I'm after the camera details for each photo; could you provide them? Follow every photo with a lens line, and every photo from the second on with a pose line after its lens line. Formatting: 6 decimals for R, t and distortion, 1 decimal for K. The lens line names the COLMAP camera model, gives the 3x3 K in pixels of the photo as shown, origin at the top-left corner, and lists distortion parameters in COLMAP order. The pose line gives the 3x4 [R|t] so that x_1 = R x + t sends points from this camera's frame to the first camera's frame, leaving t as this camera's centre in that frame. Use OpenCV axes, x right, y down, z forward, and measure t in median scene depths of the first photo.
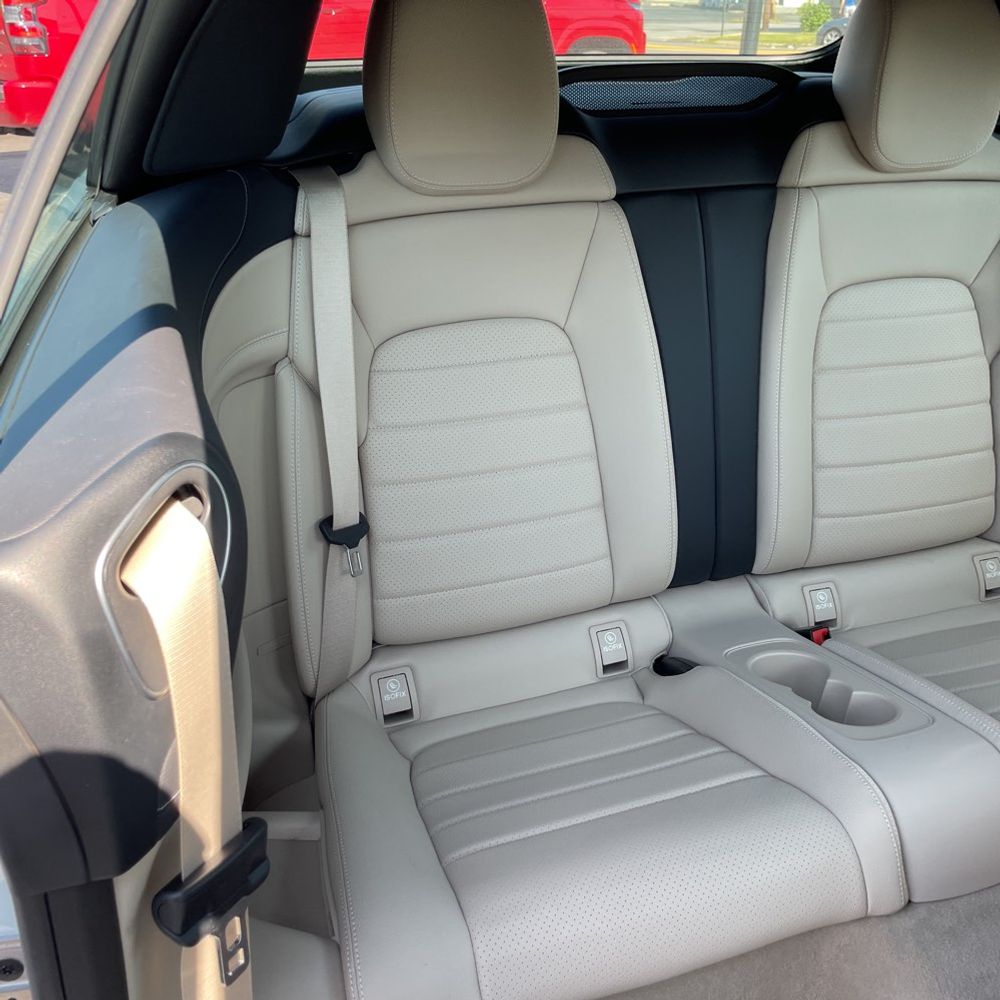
lens RADIAL K [[962.1, 0, 499.9], [0, 962.1, 424.0], [0, 0, 1]] dist [-0.004711, -0.004138]
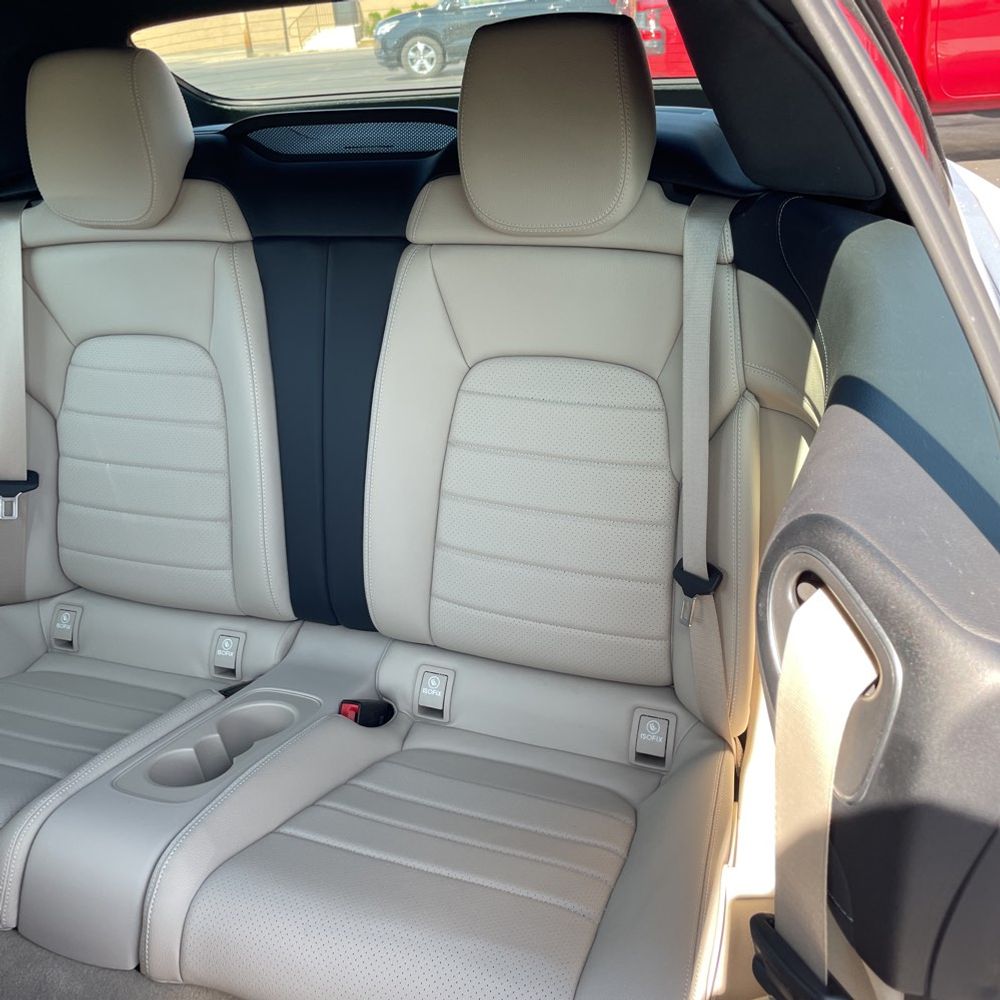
lens RADIAL K [[1016.9, 0, 503.2], [0, 1016.9, 496.3], [0, 0, 1]] dist [0.089299, -0.133635]
pose [[0.764731, 0.219512, -0.605806, 1.002386], [-0.194153, 0.974986, 0.108197, -0.124958], [0.614403, 0.034878, 0.788221, 0.264224]]
